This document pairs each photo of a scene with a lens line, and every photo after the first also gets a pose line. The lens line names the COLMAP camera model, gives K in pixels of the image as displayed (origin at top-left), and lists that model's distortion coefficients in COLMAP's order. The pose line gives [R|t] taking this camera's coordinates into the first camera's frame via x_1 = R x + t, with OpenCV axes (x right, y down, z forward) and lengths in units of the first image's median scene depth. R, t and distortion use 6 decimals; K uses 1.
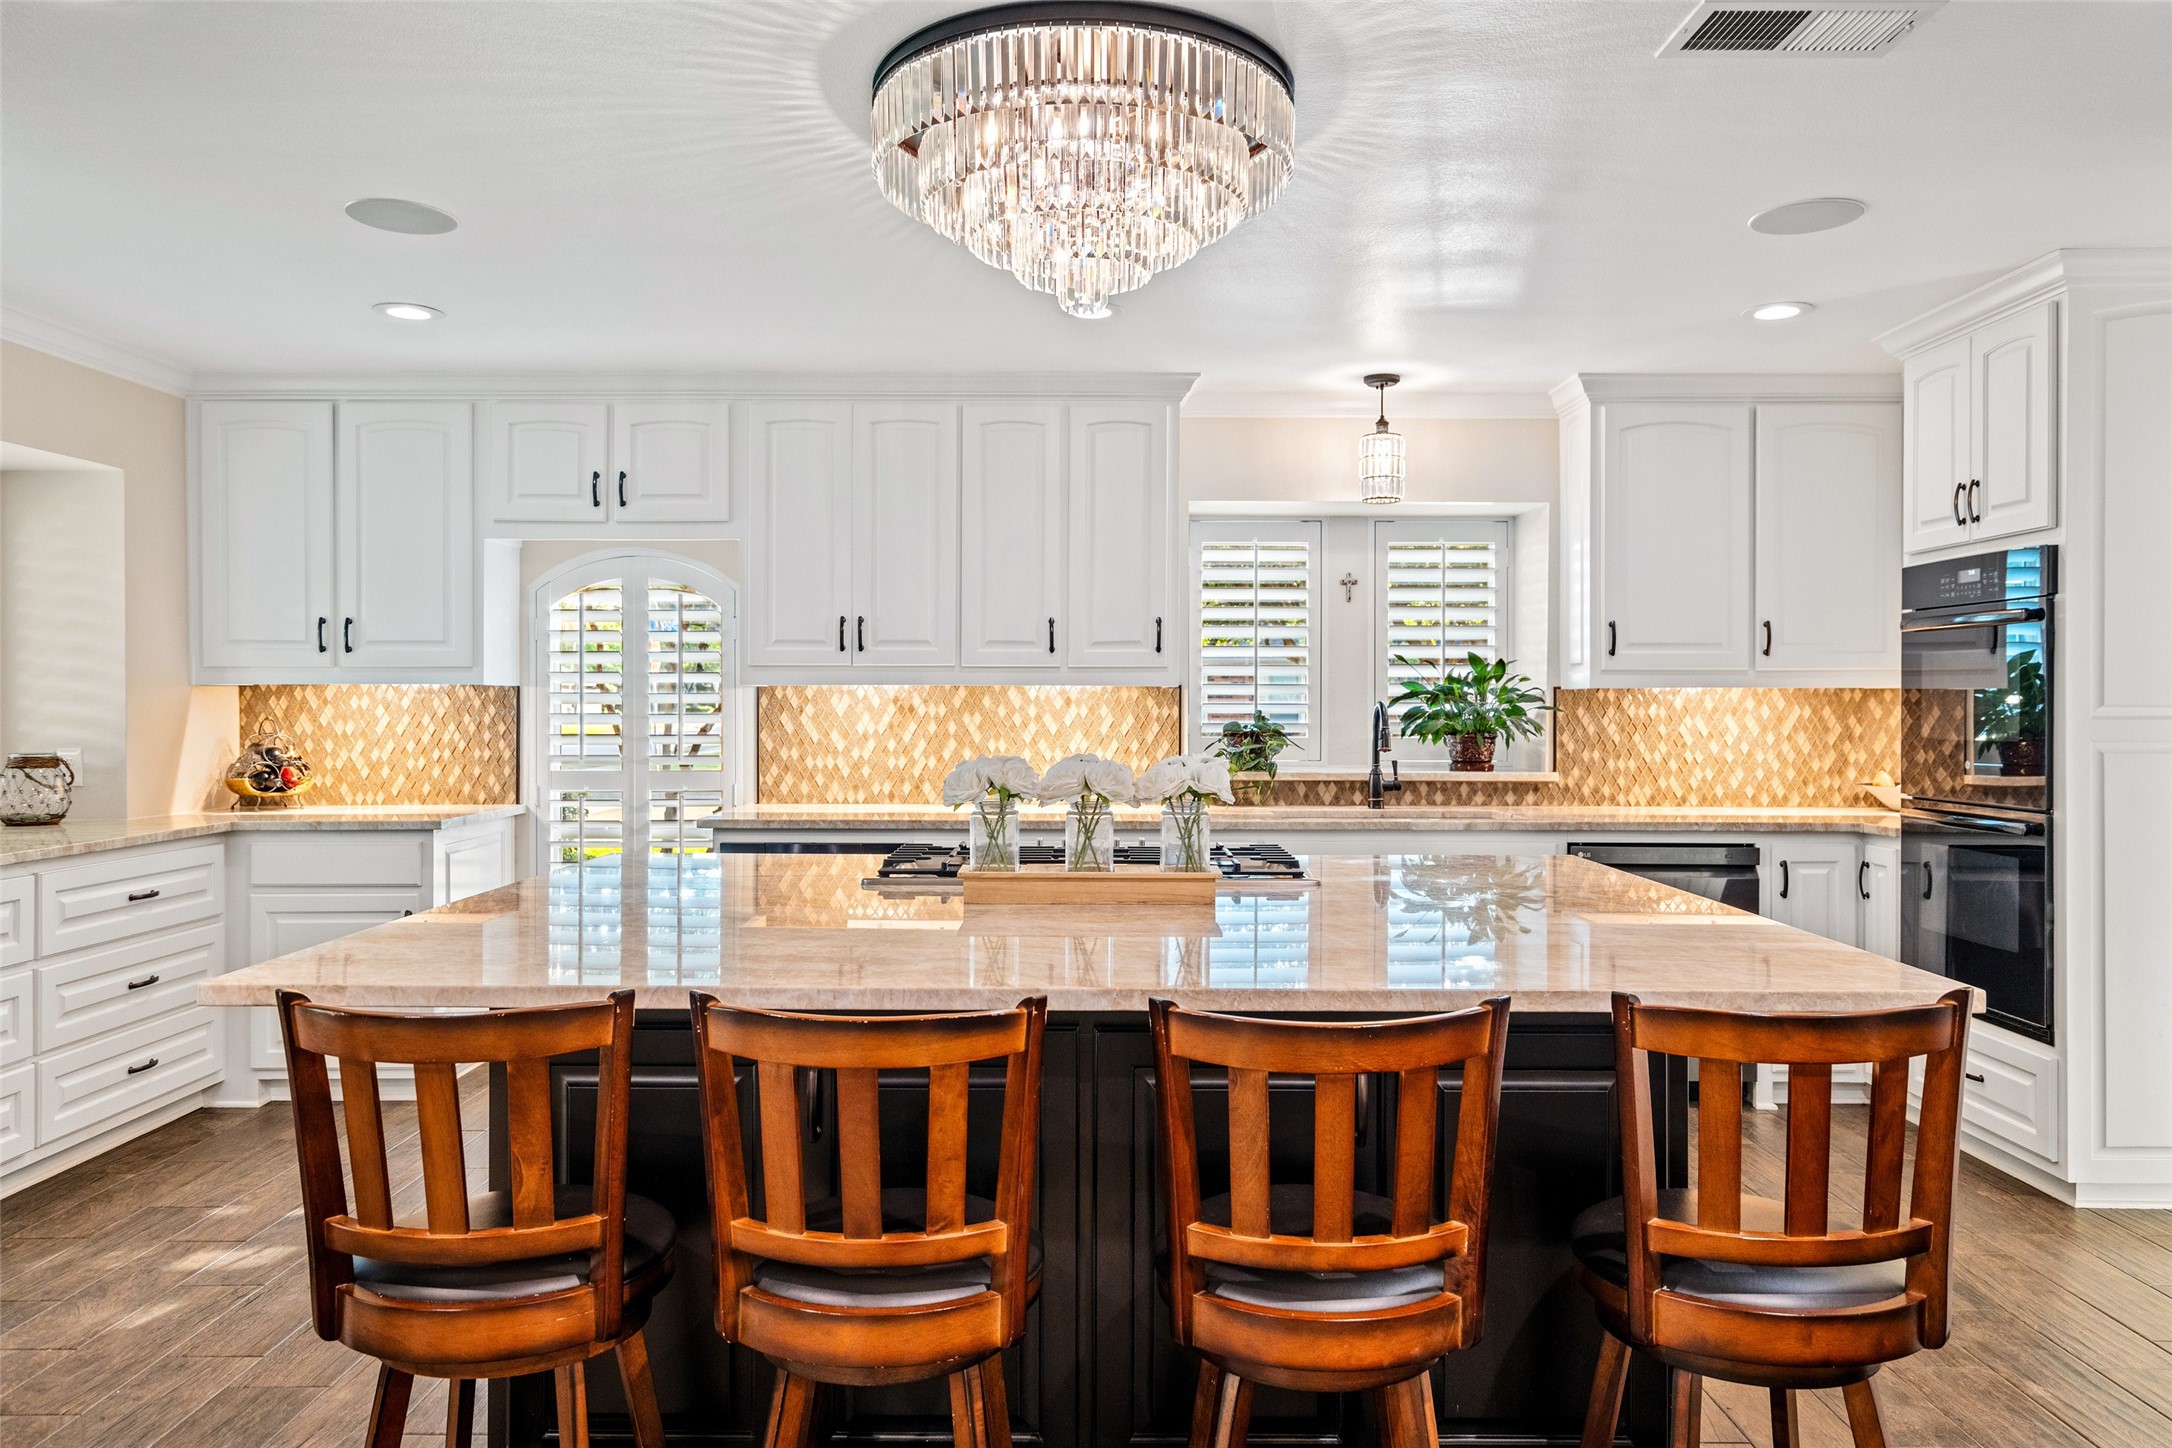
lens RADIAL K [[1488.3, 0, 1088.9], [0, 1488.3, 695.8], [0, 0, 1]] dist [0.008854, -0.002363]
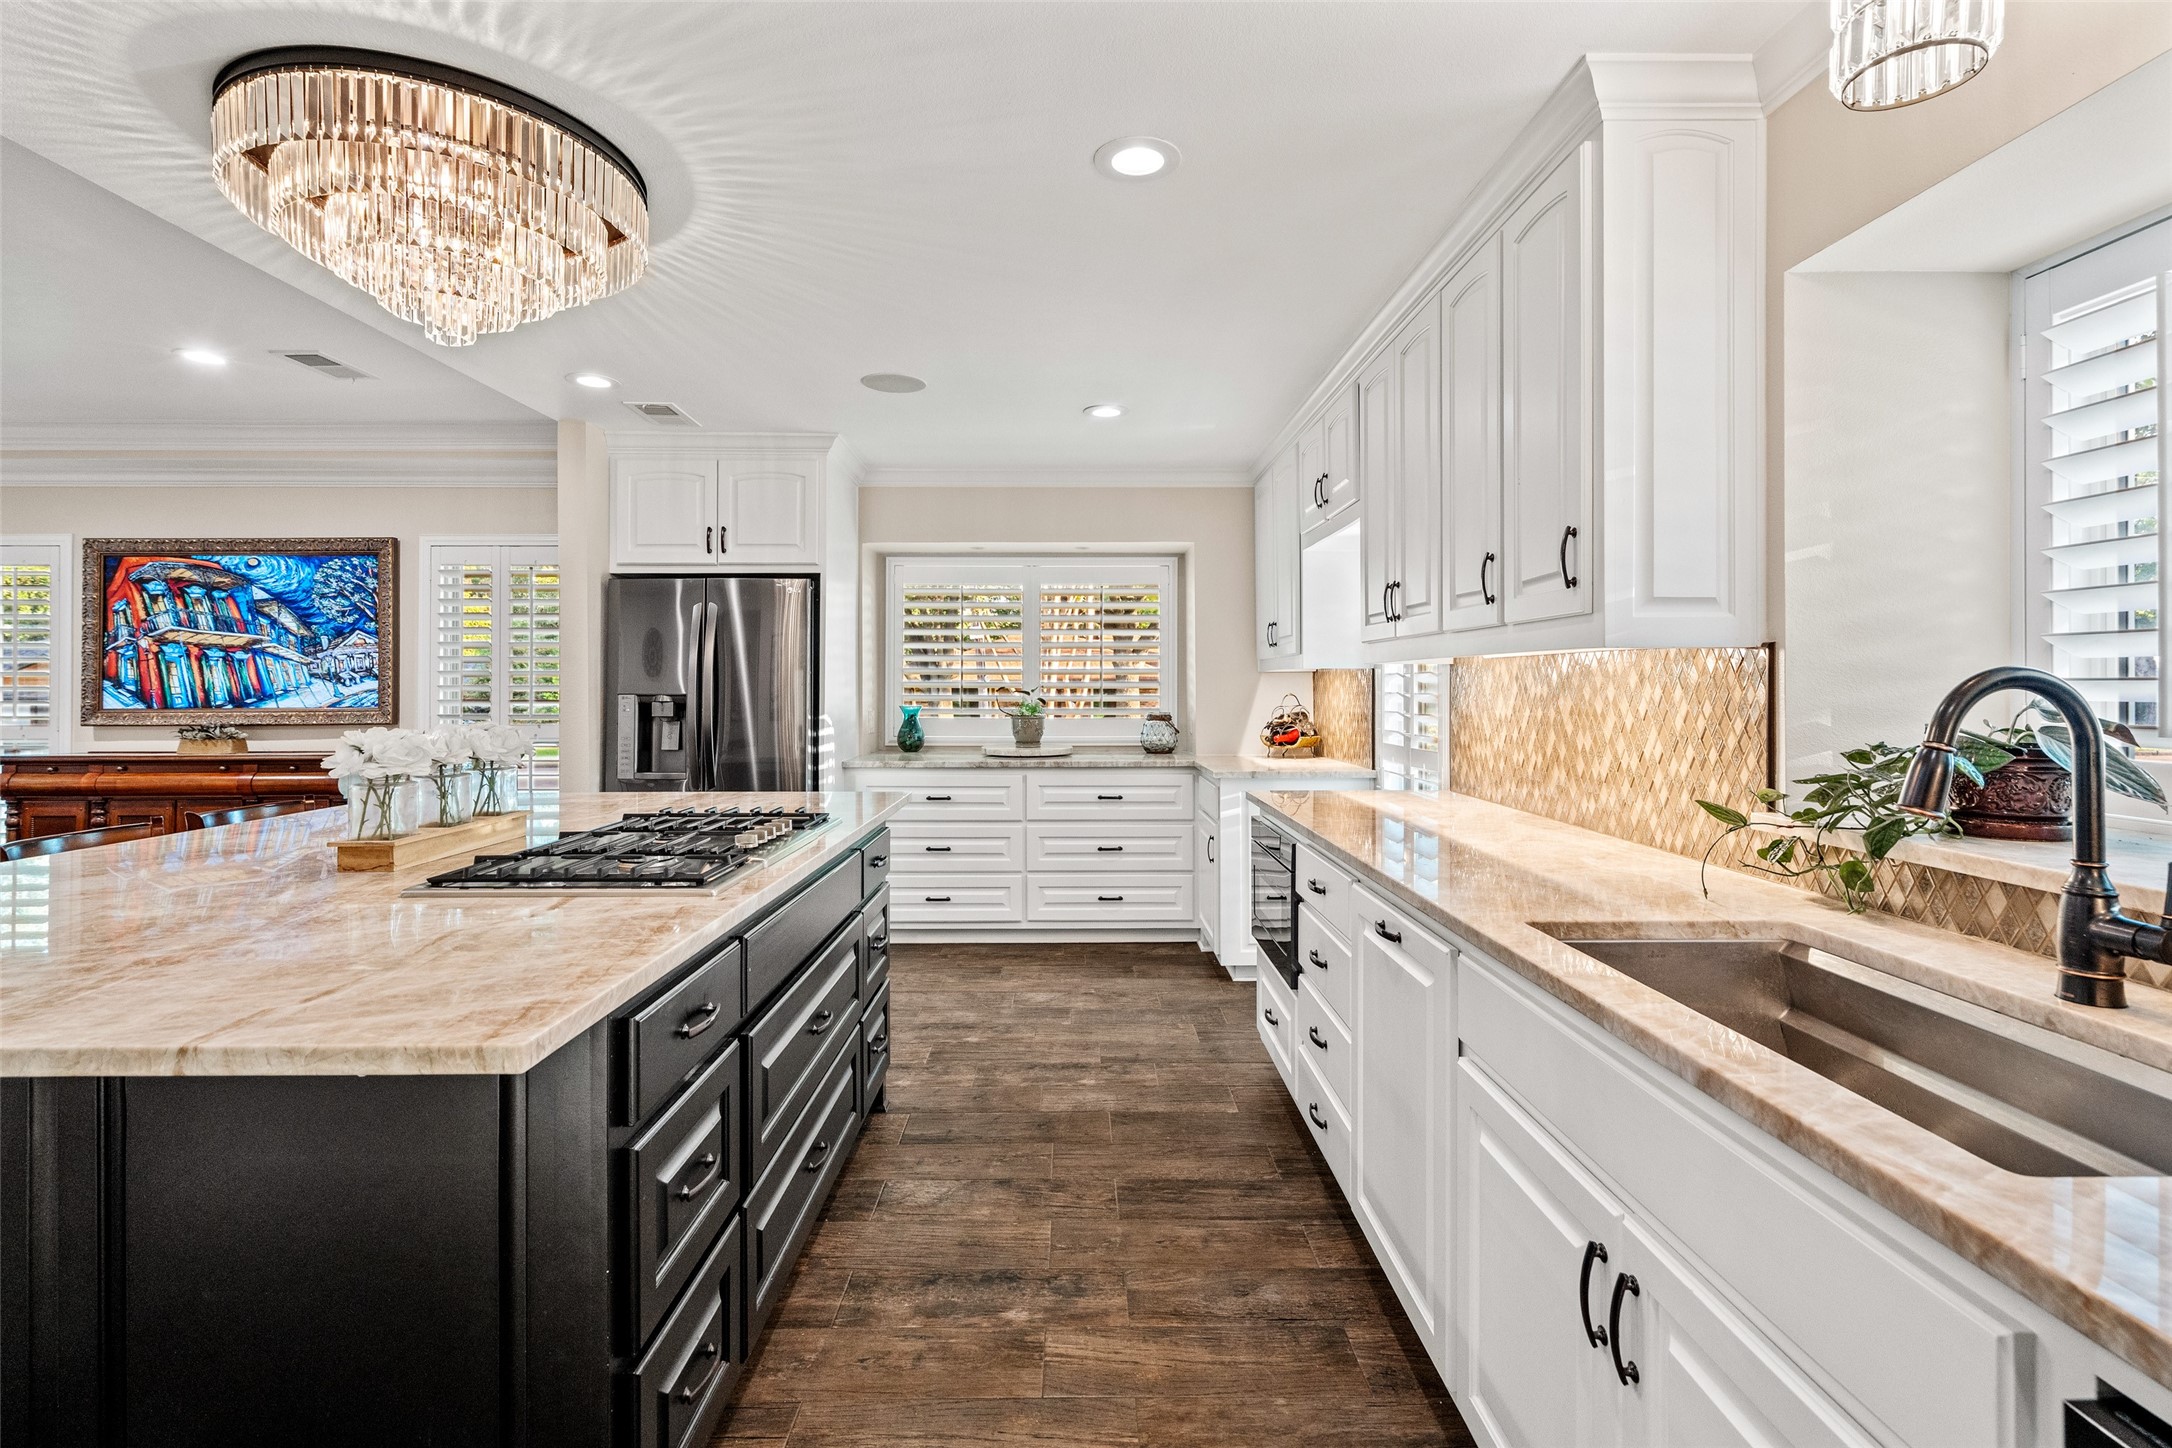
lens RADIAL K [[995.6, 0, 1078.4], [0, 995.6, 677.4], [0, 0, 1]] dist [0.001206, 0.000146]
pose [[0.006315, -0.009462, -0.999935, 0.395932], [0.005060, 0.999943, -0.009430, 0.006630], [0.999967, -0.005000, 0.006362, 0.764652]]
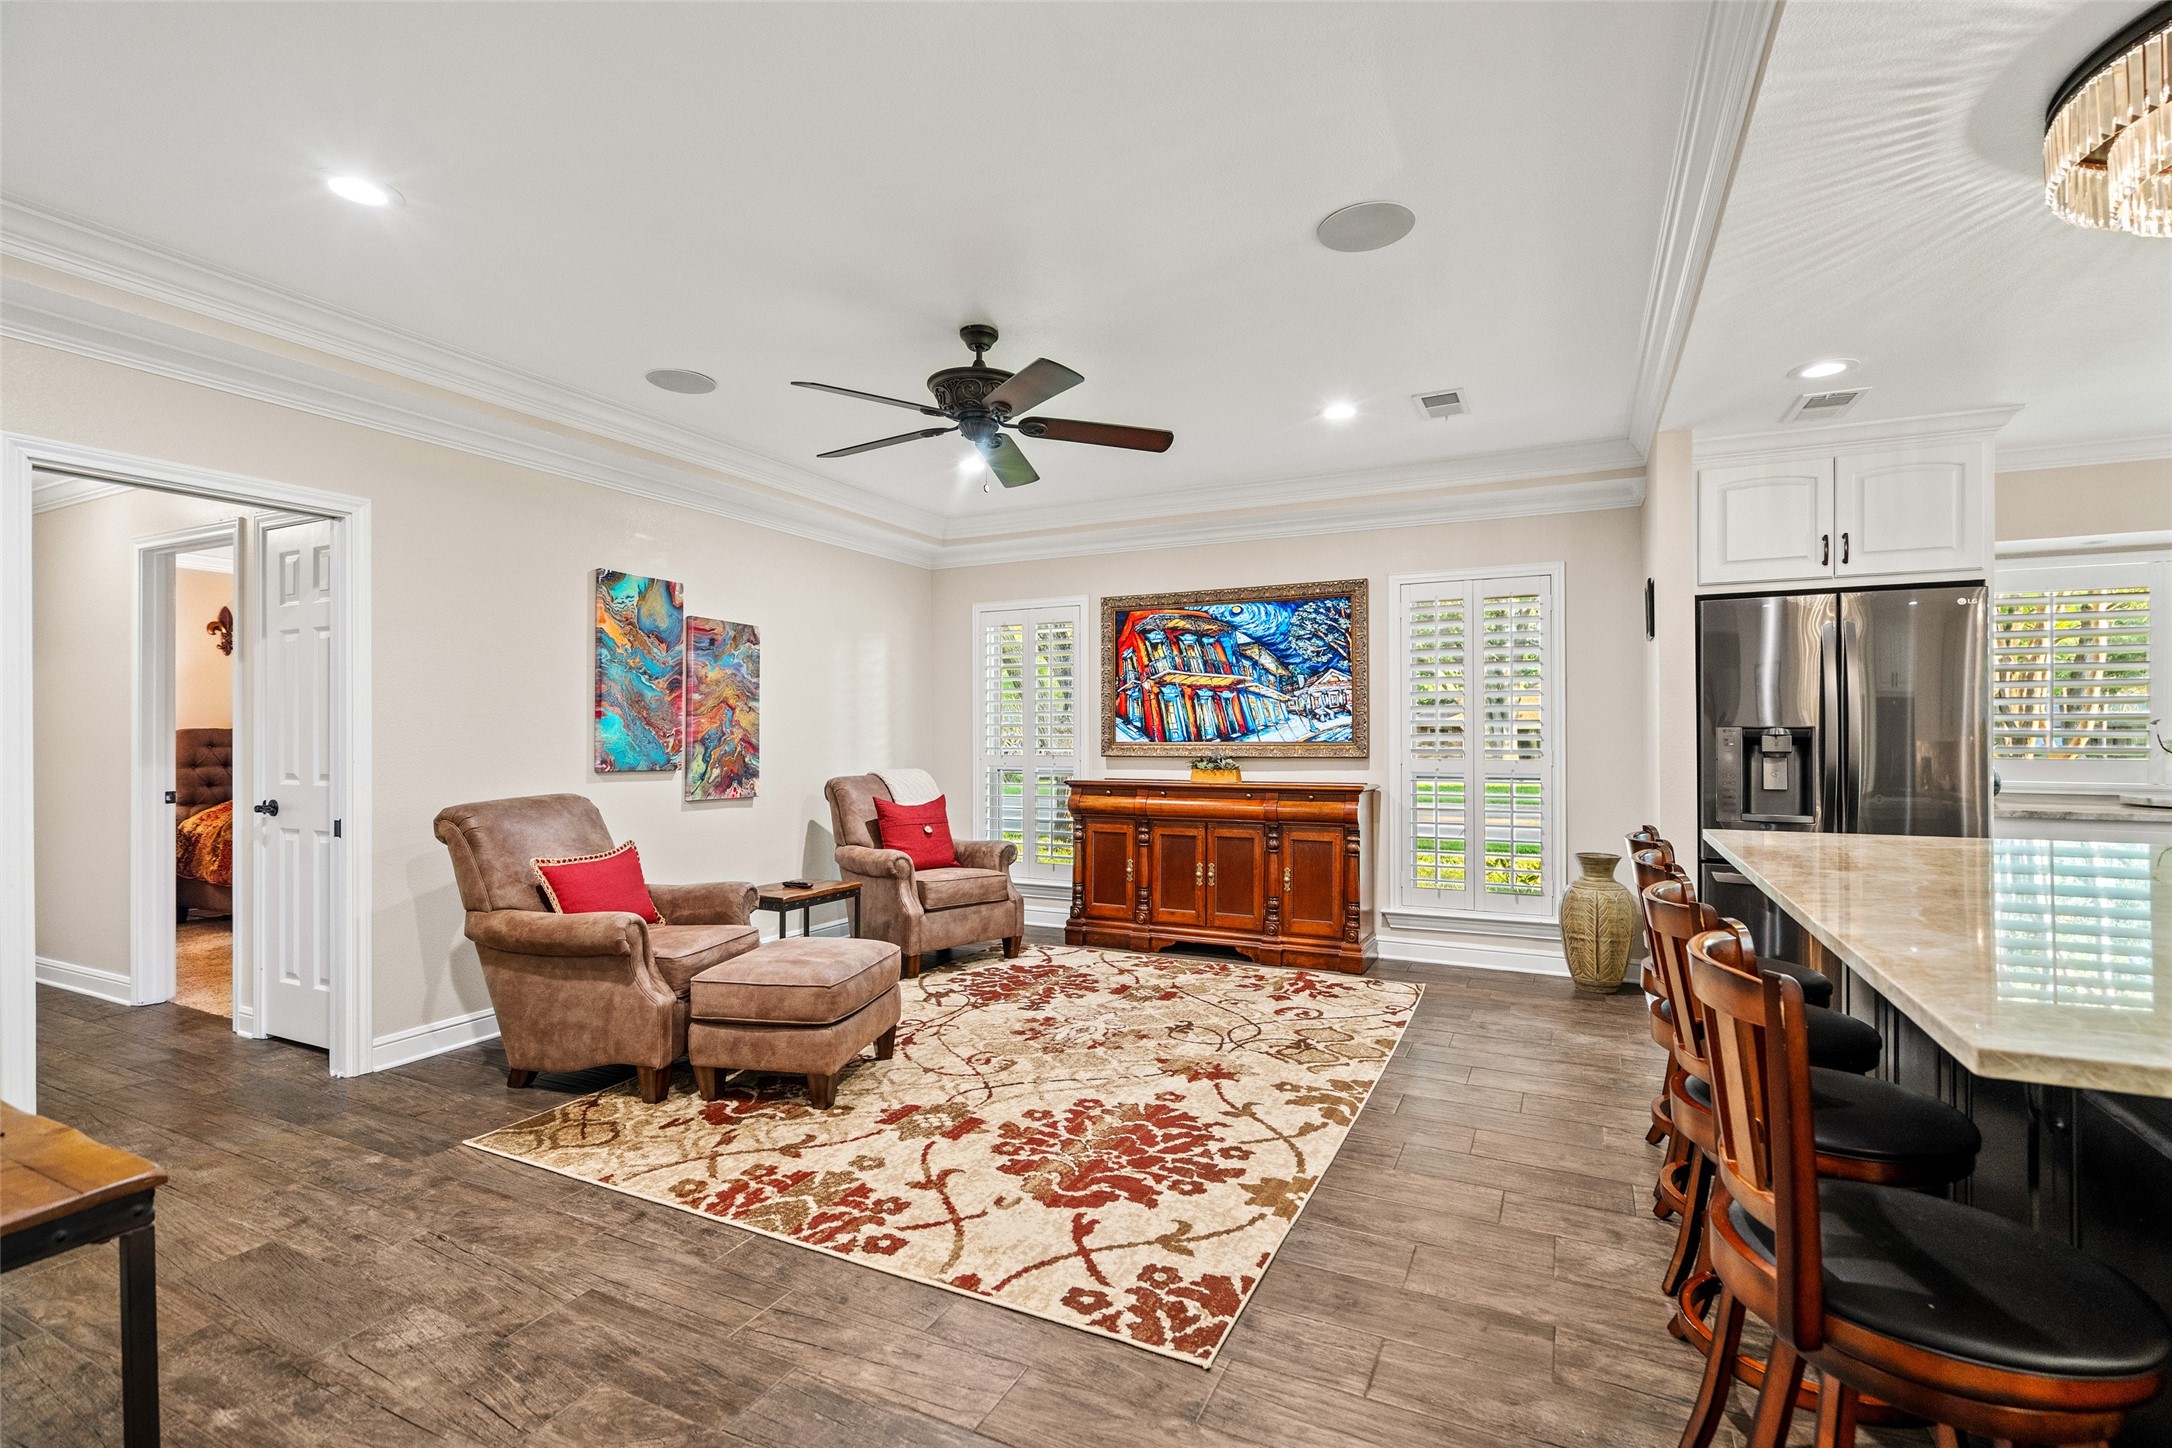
lens RADIAL K [[984.0, 0, 1083.9], [0, 984.0, 731.3], [0, 0, 1]] dist [-0.000810, 0.000671]
pose [[-0.443154, 0.001040, -0.896445, 0.444819], [0.005665, 0.999983, -0.001641, 0.012683], [0.896428, -0.005805, -0.443152, 0.293535]]
